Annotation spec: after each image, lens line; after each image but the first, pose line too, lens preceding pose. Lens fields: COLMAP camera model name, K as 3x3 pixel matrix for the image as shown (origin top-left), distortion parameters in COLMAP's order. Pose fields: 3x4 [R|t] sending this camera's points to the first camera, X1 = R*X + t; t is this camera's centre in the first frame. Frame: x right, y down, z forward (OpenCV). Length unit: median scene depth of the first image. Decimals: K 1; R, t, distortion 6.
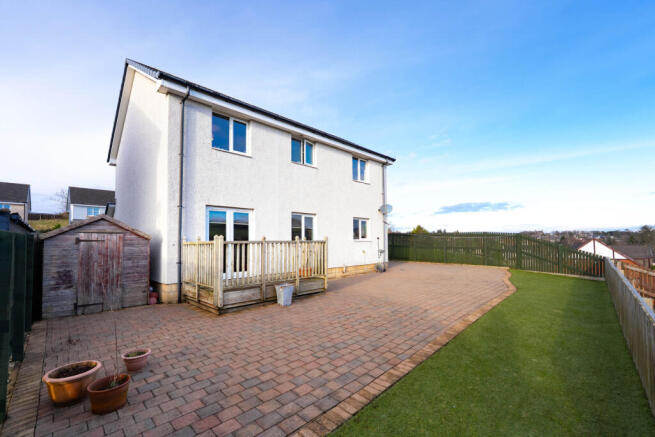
lens RADIAL K [[270.0, 0, 331.0], [0, 270.0, 241.9], [0, 0, 1]] dist [0.000063, -0.000033]
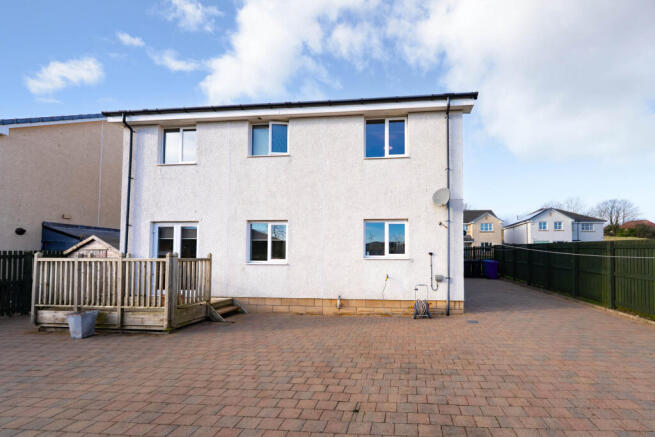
lens RADIAL K [[291.0, 0, 327.5], [0, 291.0, 252.2], [0, 0, 1]] dist [0.014257, 0.000055]
pose [[0.654934, -0.006310, -0.755660, 0.547950], [-0.006665, 0.999878, -0.014127, -0.007895], [0.755657, 0.014289, 0.654812, 0.533811]]
